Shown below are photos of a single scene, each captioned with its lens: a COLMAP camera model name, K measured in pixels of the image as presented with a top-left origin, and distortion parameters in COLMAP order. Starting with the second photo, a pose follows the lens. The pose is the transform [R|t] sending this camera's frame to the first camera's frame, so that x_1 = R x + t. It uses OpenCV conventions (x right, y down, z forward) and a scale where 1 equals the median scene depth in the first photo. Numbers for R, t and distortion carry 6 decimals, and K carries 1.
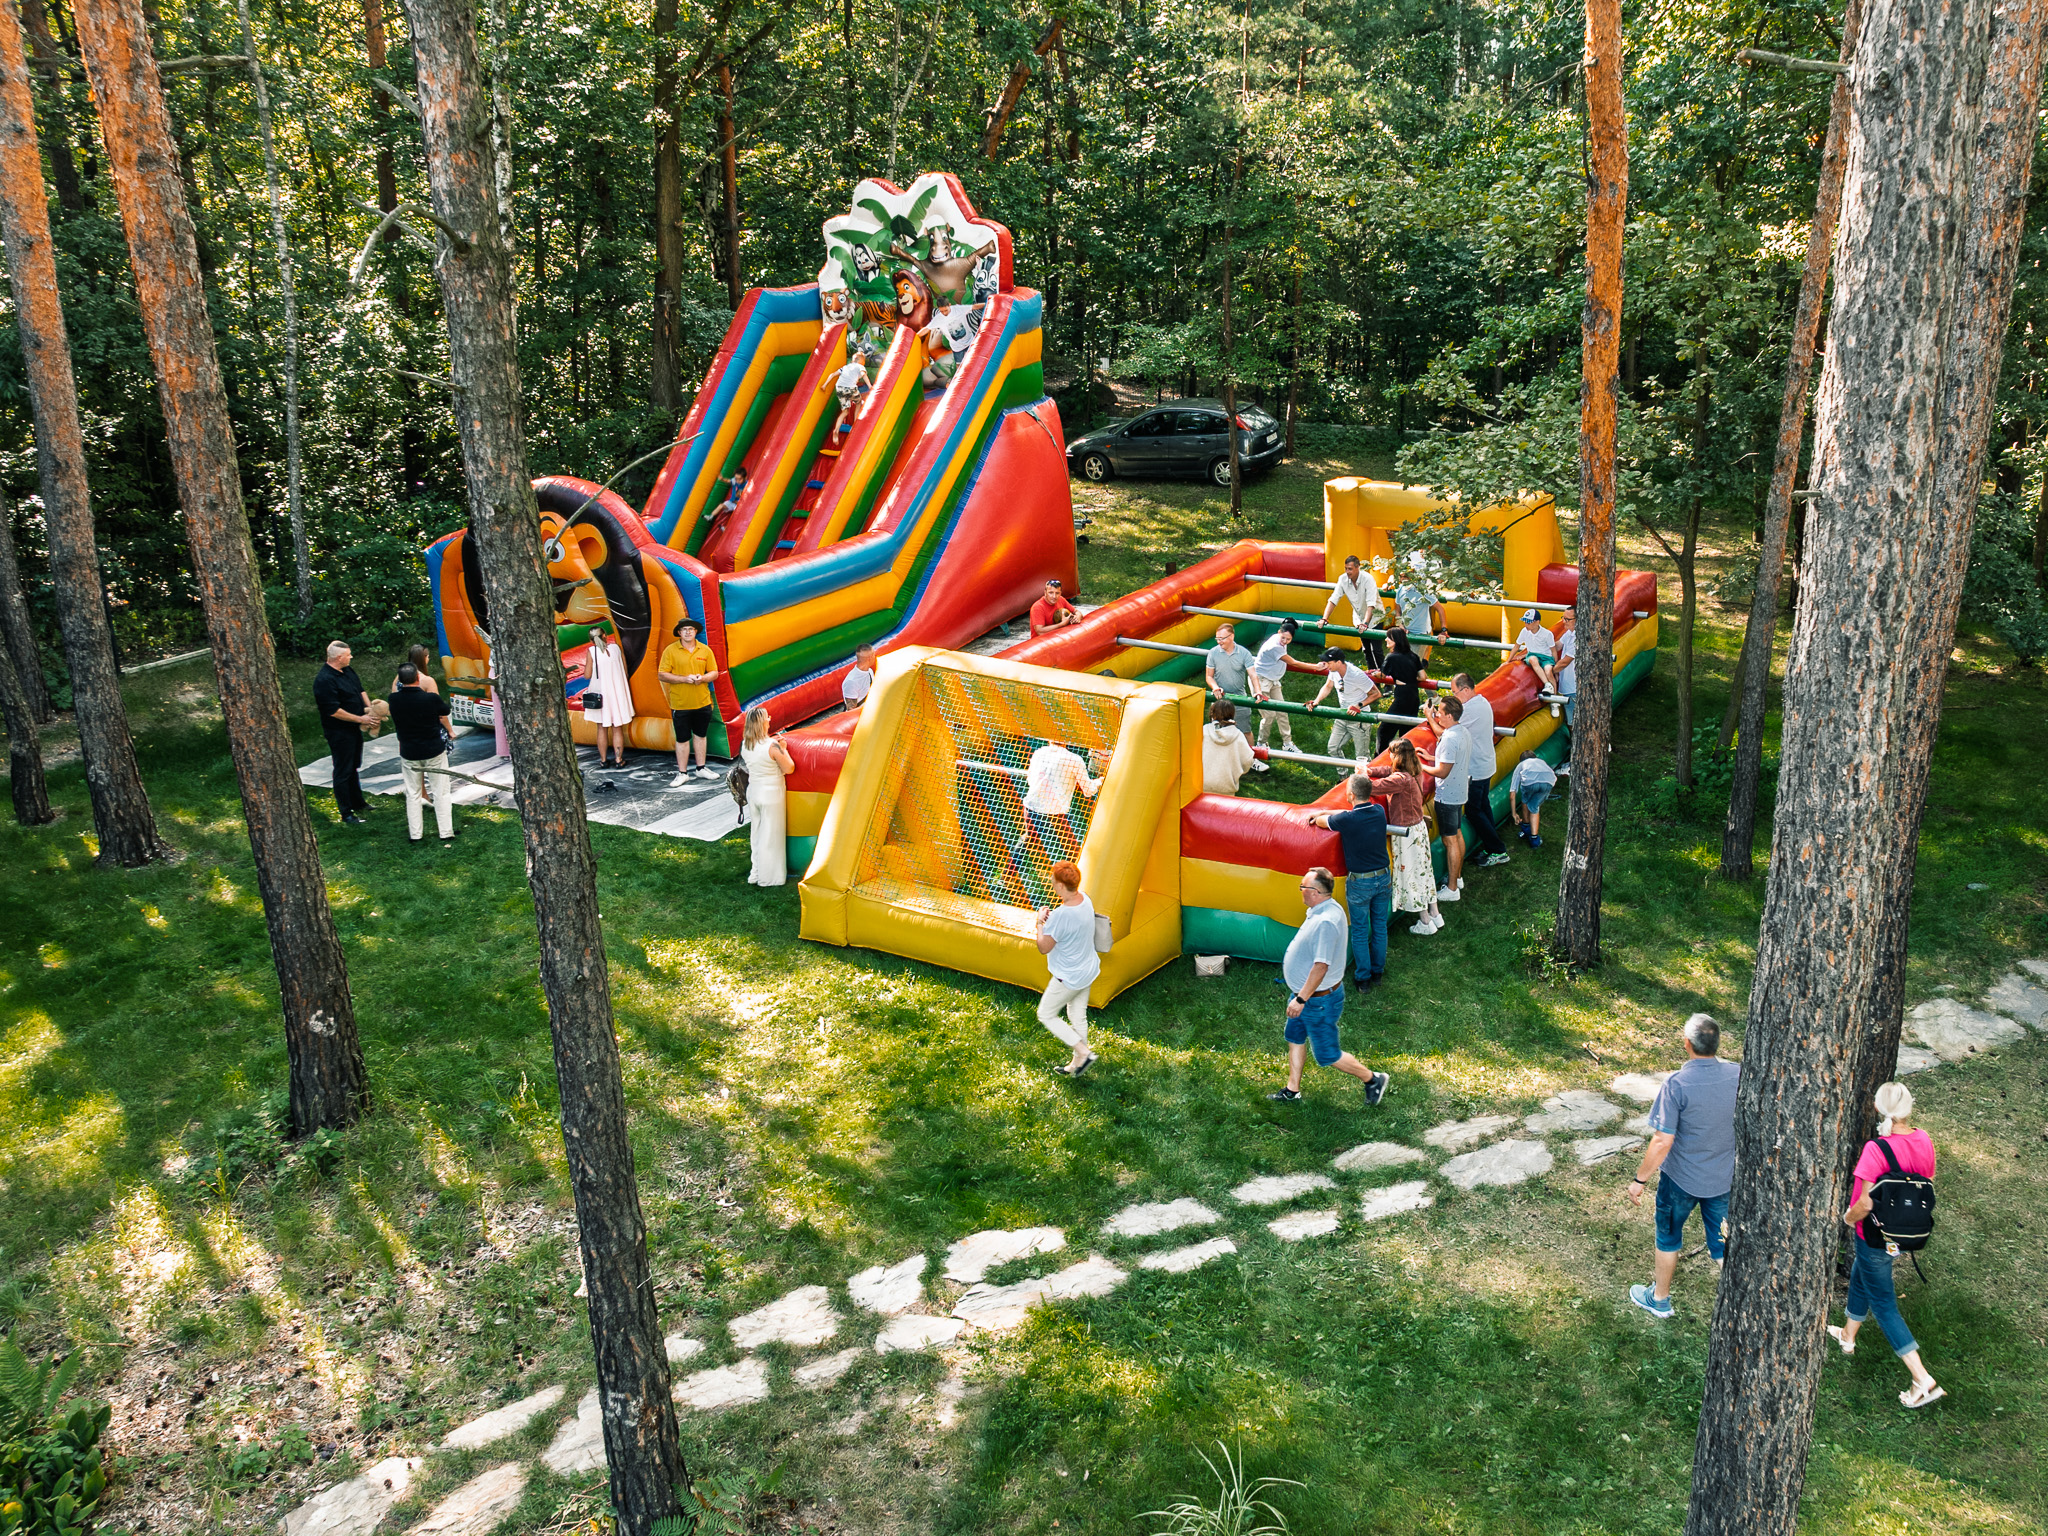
lens RADIAL K [[1908.7, 0, 1095.7], [0, 1908.7, 767.8], [0, 0, 1]] dist [0.006324, 0.006335]
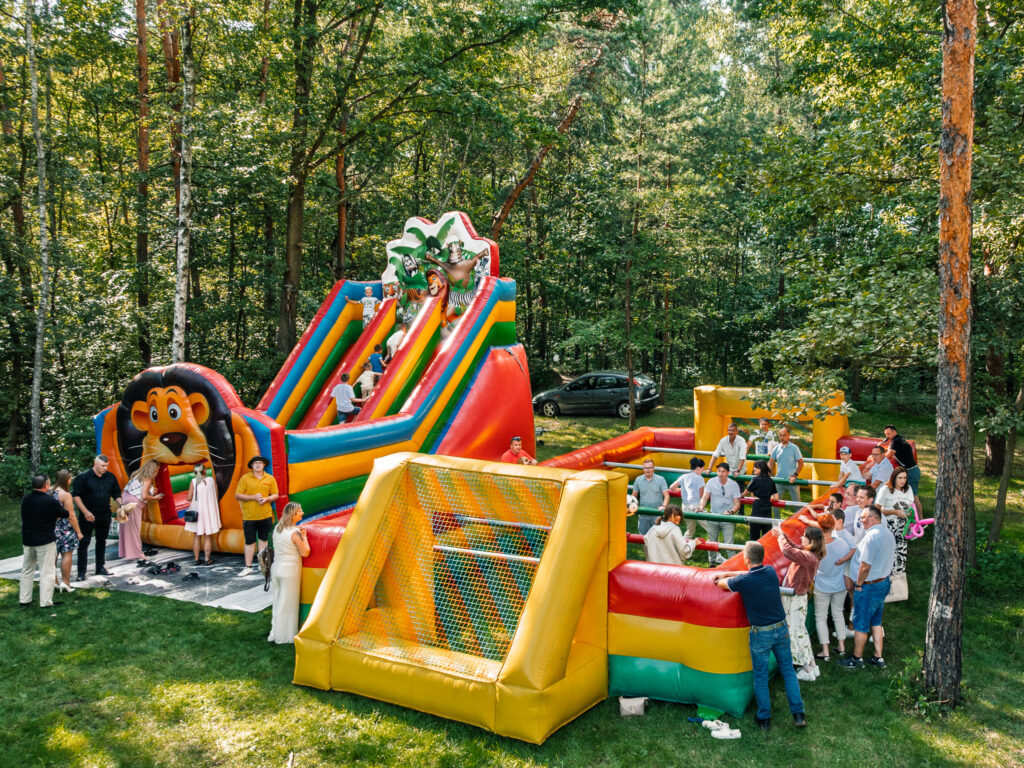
lens RADIAL K [[962.9, 0, 597.7], [0, 962.9, 383.7], [0, 0, 1]] dist [-0.056025, 0.087724]
pose [[0.998853, 0.014812, 0.045527, 0.005963], [-0.003806, 0.972494, -0.232895, 0.033630], [-0.047725, 0.232455, 0.971436, 0.267665]]
